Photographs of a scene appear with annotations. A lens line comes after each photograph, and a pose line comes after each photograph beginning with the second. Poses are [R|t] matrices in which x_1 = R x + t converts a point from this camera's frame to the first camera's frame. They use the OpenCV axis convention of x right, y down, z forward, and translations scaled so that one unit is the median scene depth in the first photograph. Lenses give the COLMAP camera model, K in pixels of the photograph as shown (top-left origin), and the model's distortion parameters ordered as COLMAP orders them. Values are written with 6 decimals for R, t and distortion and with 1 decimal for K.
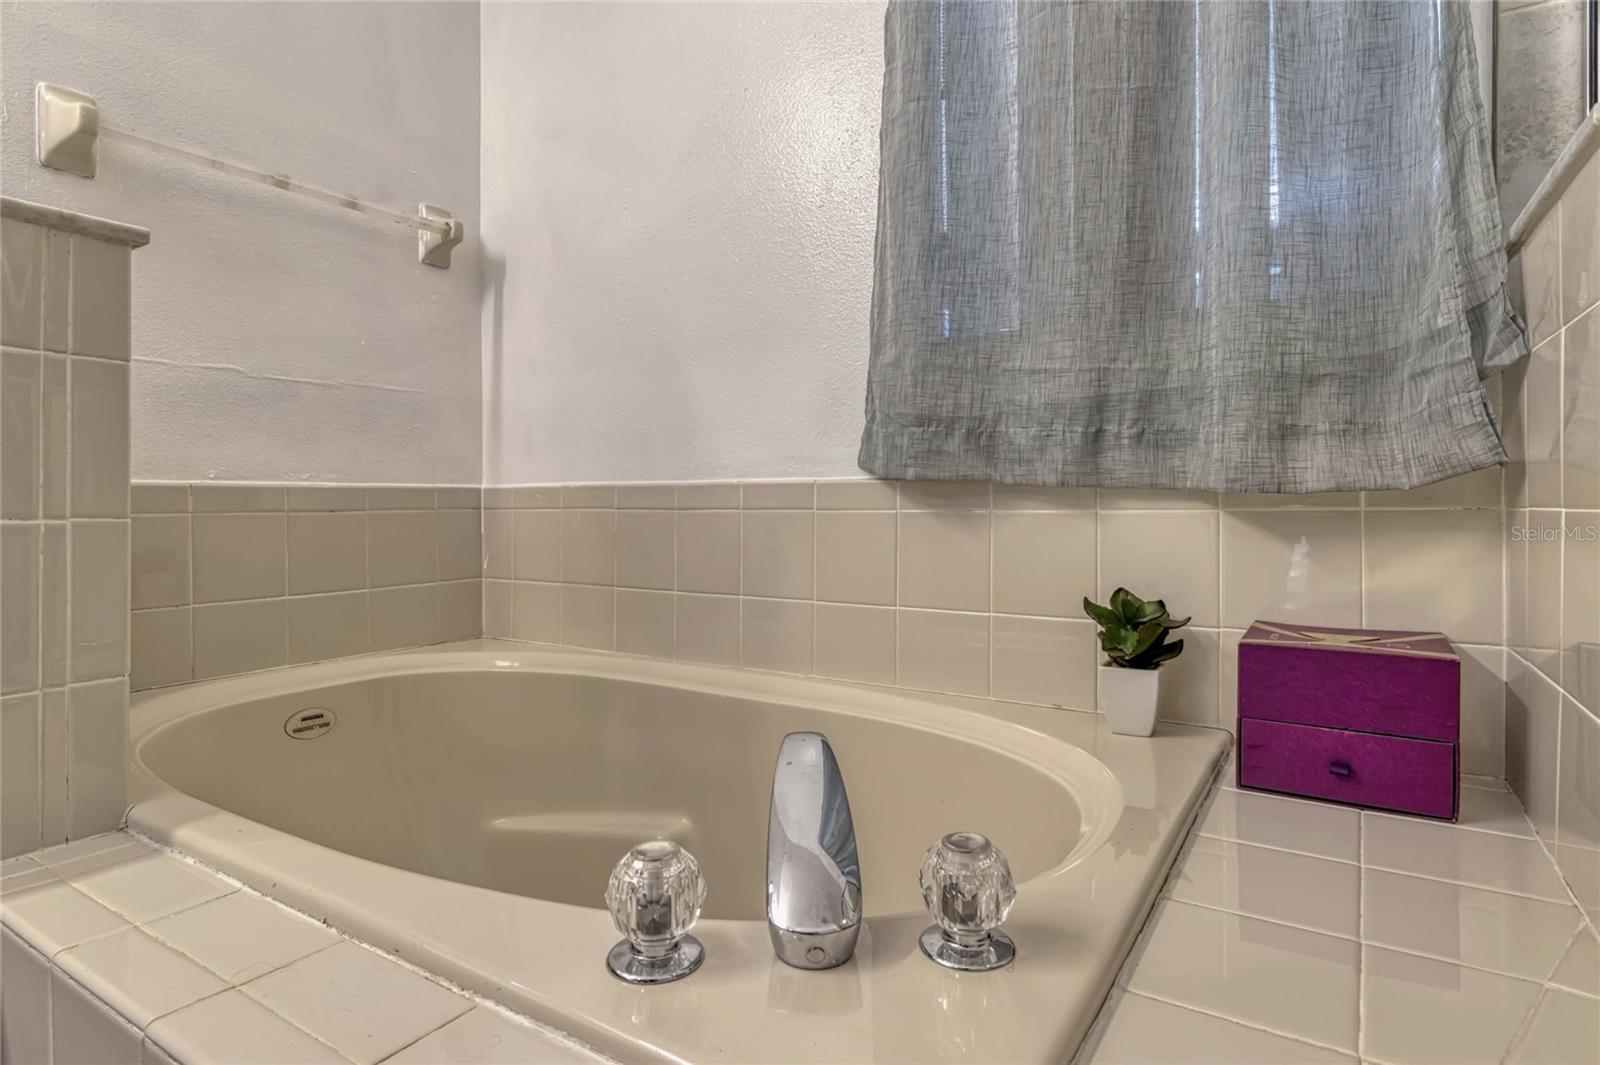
lens RADIAL K [[862.5, 0, 800.0], [0, 862.5, 522.8], [0, 0, 1]] dist [0.001955, 0.000298]
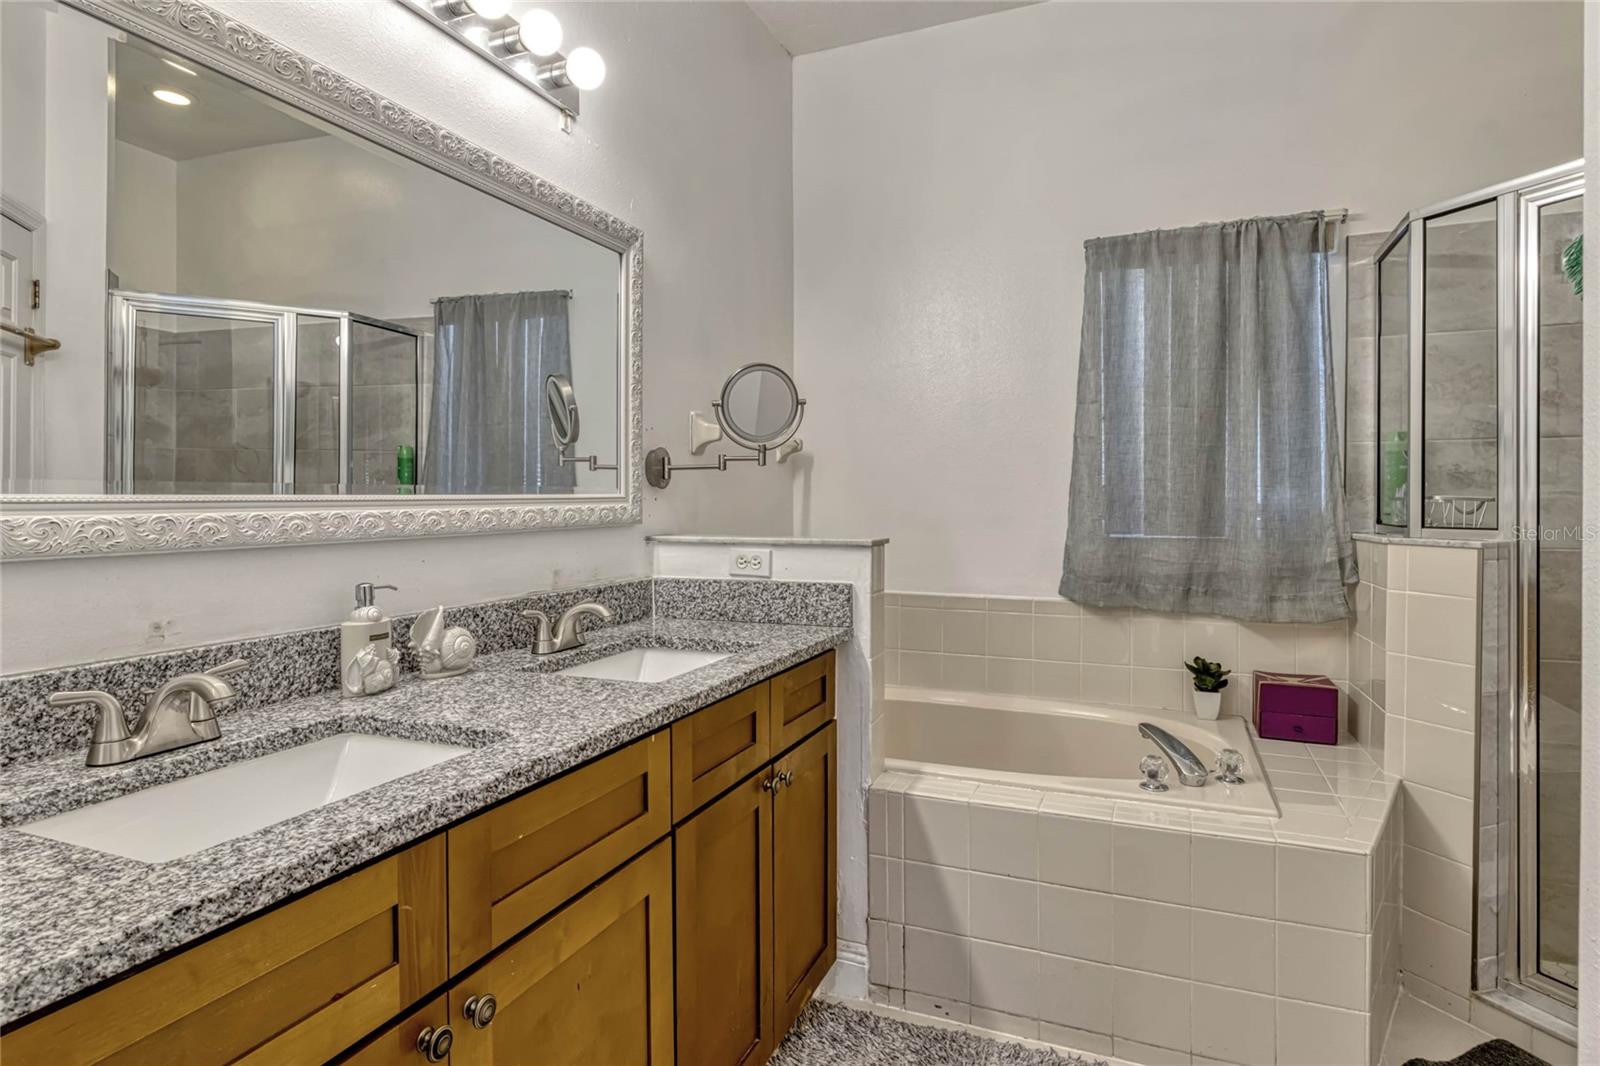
lens RADIAL K [[862.5, 0, 799.0], [0, 862.5, 524.8], [0, 0, 1]] dist [0.001955, 0.000298]
pose [[0.984051, -0.000616, 0.177883, -1.158327], [-0.000740, 0.999971, 0.007560, -0.312975], [-0.177882, -0.007571, 0.984023, -1.151819]]
